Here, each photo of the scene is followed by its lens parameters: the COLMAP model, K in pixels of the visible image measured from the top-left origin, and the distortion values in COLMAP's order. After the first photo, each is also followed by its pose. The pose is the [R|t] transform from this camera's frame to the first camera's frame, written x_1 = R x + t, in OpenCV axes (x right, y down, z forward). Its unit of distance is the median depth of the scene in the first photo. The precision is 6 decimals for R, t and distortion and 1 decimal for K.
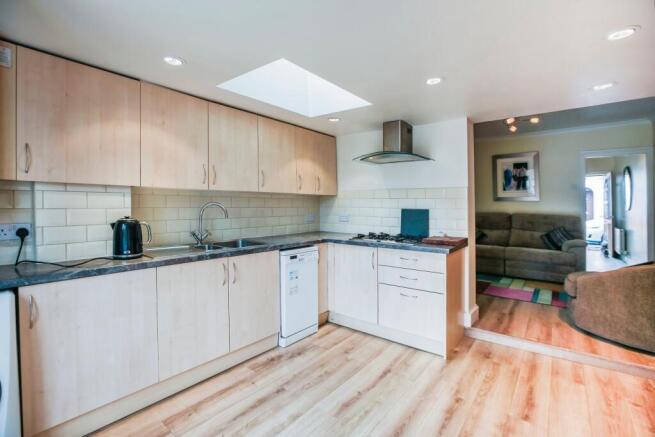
lens RADIAL K [[297.5, 0, 310.4], [0, 297.5, 203.2], [0, 0, 1]] dist [-0.049529, 0.009661]
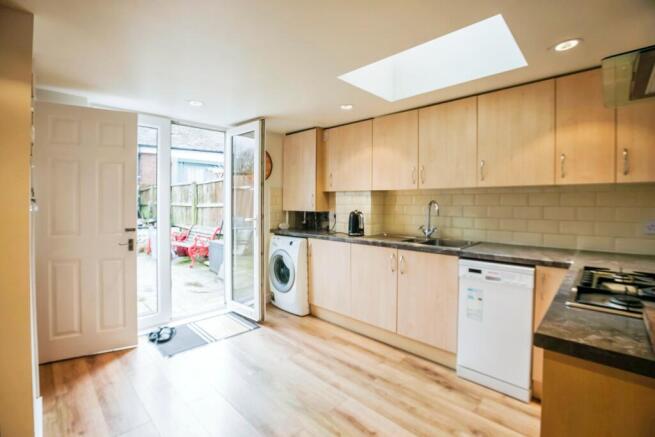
lens RADIAL K [[297.5, 0, 346.4], [0, 297.5, 206.4], [0, 0, 1]] dist [-0.049529, 0.009661]
pose [[-0.030945, 0.009590, -0.999475, 0.832896], [0.005729, 0.999939, 0.009417, 0.007953], [0.999505, -0.005434, -0.030998, 0.816052]]
